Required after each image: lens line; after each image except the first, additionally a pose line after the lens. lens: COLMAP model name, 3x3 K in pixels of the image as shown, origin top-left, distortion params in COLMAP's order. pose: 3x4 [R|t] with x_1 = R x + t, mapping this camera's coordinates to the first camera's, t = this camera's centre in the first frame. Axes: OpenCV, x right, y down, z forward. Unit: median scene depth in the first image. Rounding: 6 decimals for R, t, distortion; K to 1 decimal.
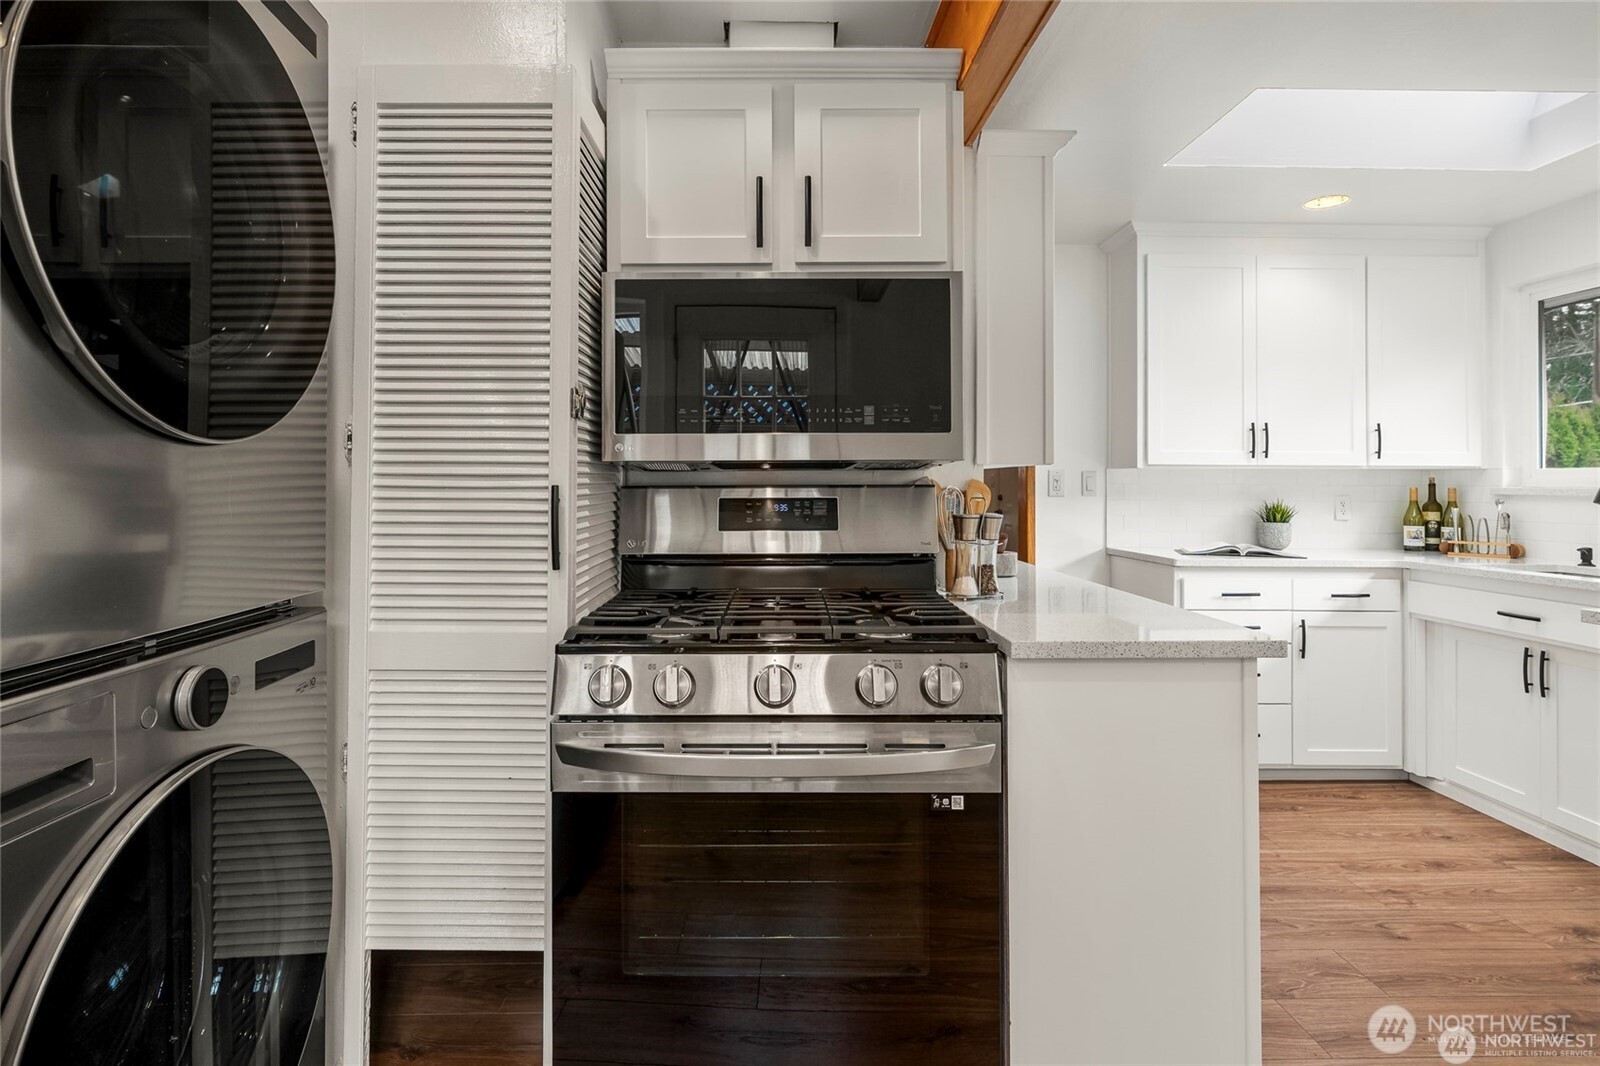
lens RADIAL K [[810.5, 0, 769.6], [0, 810.5, 469.3], [0, 0, 1]] dist [-0.008554, 0.001413]
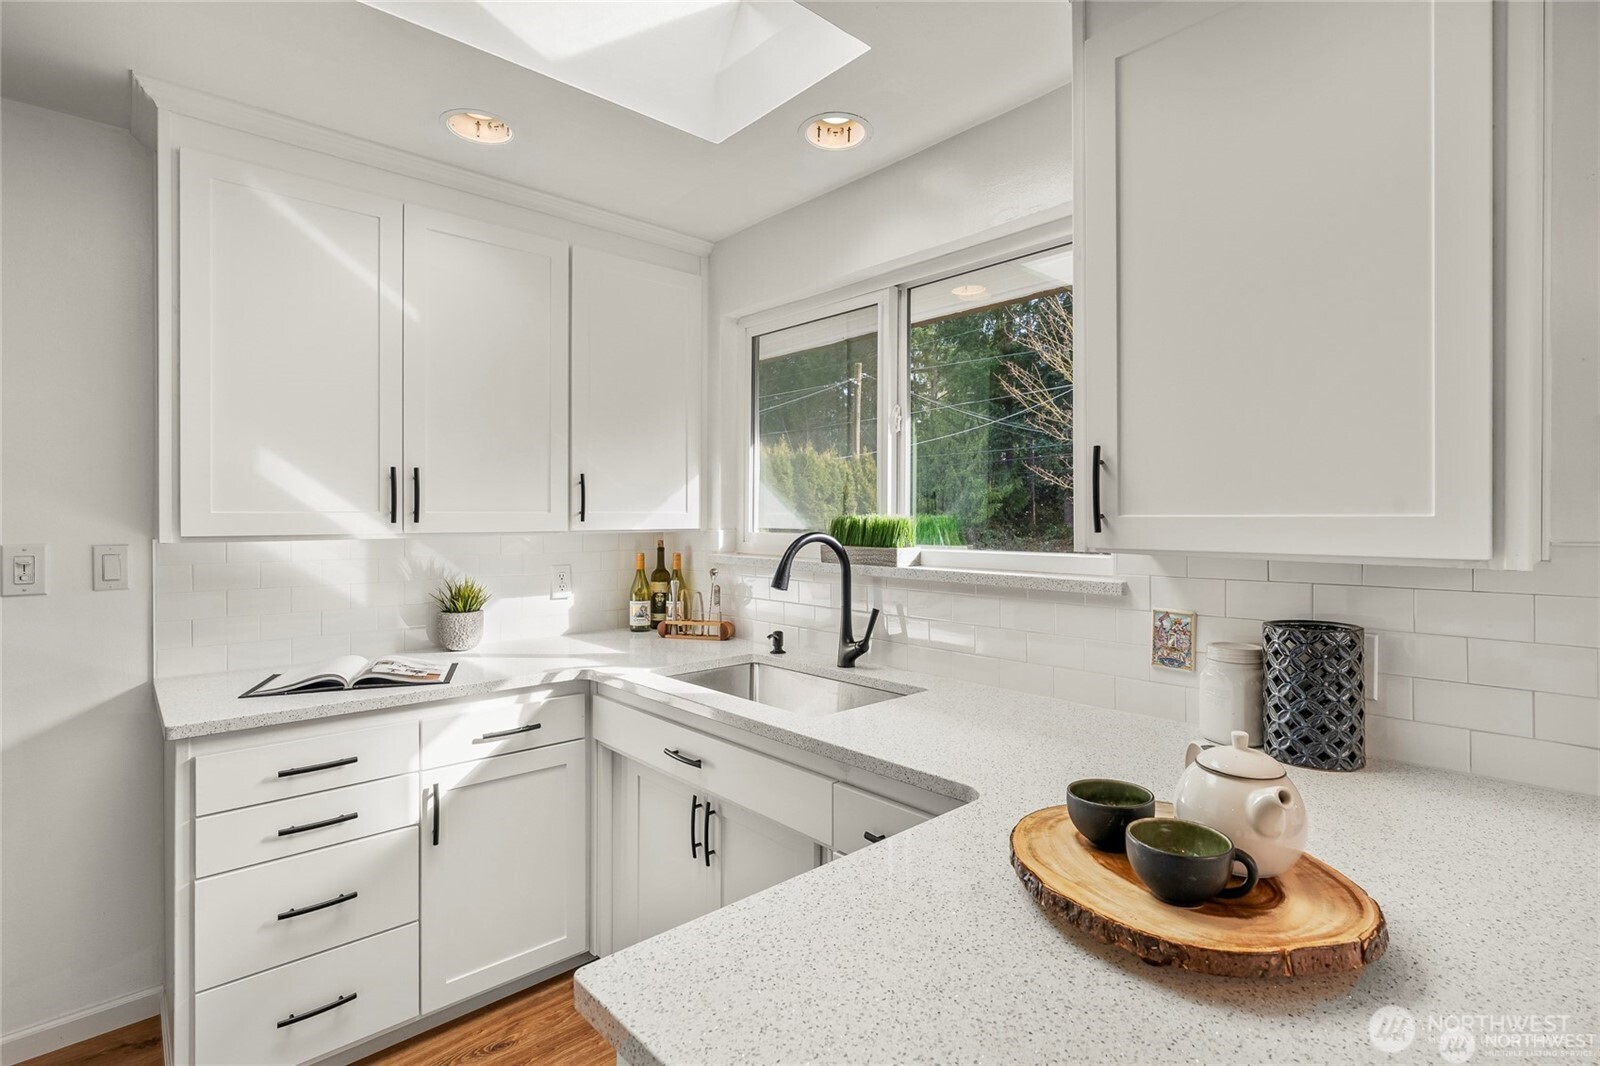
lens RADIAL K [[756.6, 0, 821.2], [0, 756.6, 524.9], [0, 0, 1]] dist [-0.004341, 0.001527]
pose [[0.736343, -0.015266, 0.676436, 0.576076], [-0.009852, 0.999398, 0.033279, -0.045725], [-0.676536, -0.031169, 0.735749, 0.436621]]
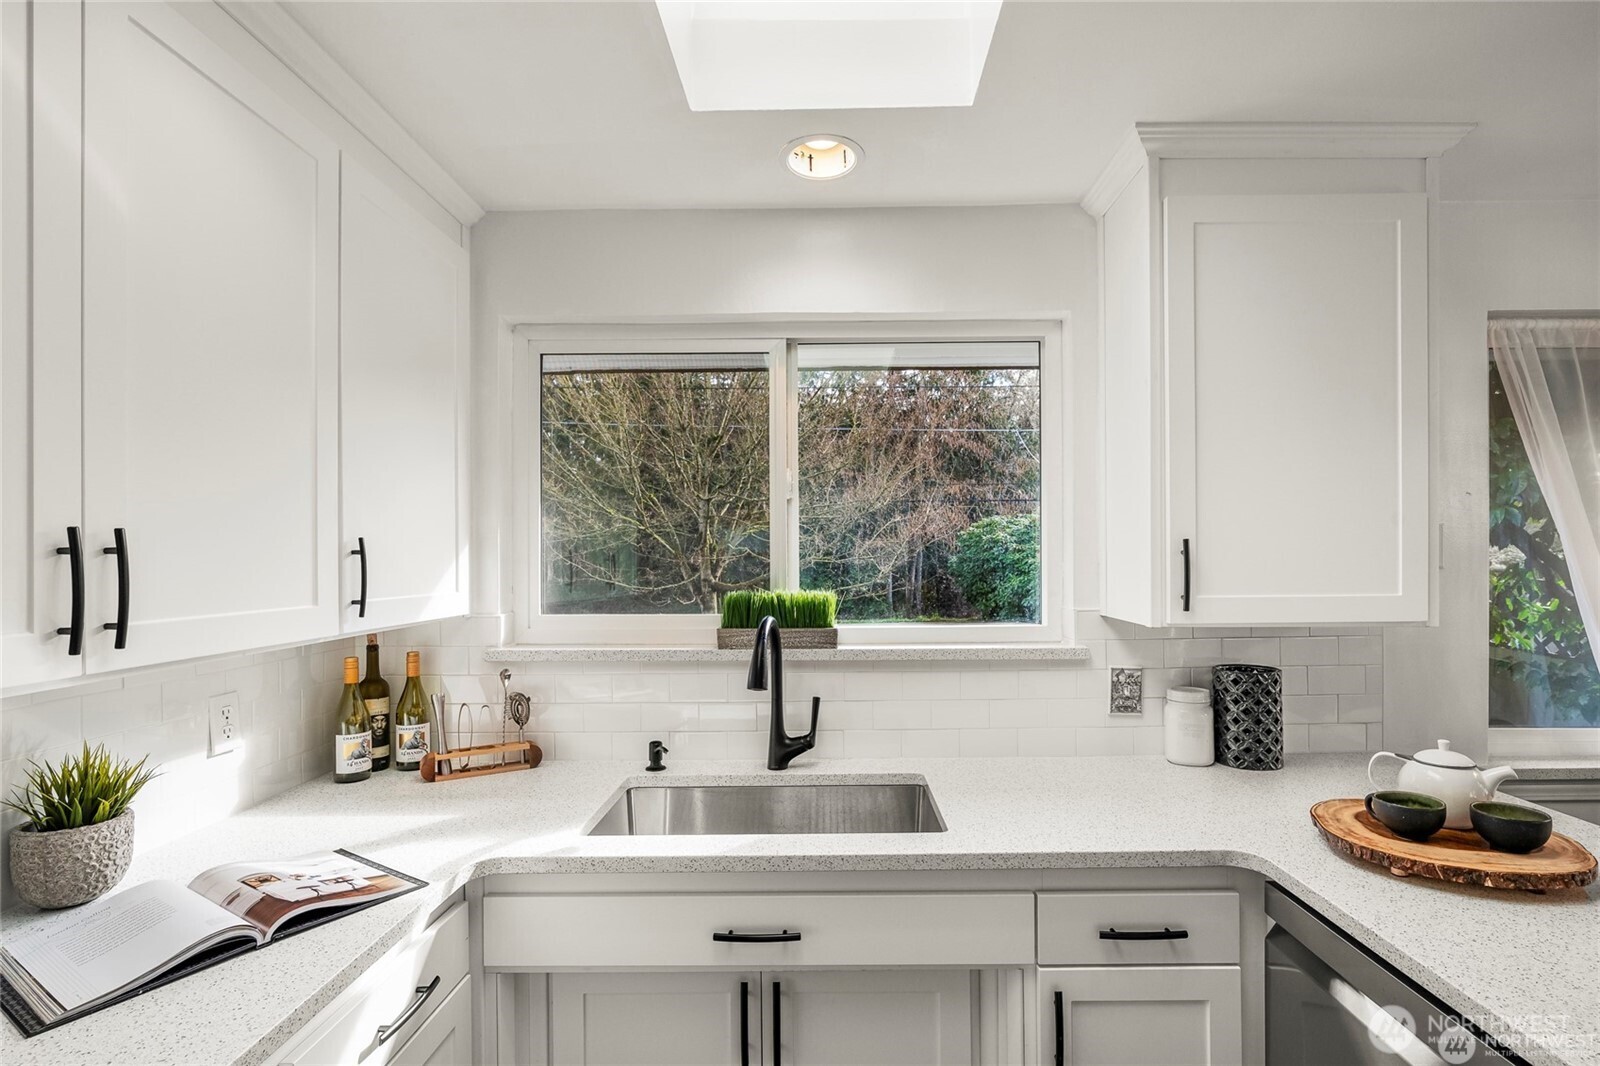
lens RADIAL K [[756.6, 0, 816.8], [0, 756.6, 557.6], [0, 0, 1]] dist [-0.004341, 0.001527]
pose [[0.018836, -0.008832, 0.999784, 0.444330], [-0.015571, 0.999837, 0.009126, -0.069086], [-0.999701, -0.015739, 0.018695, 0.959030]]
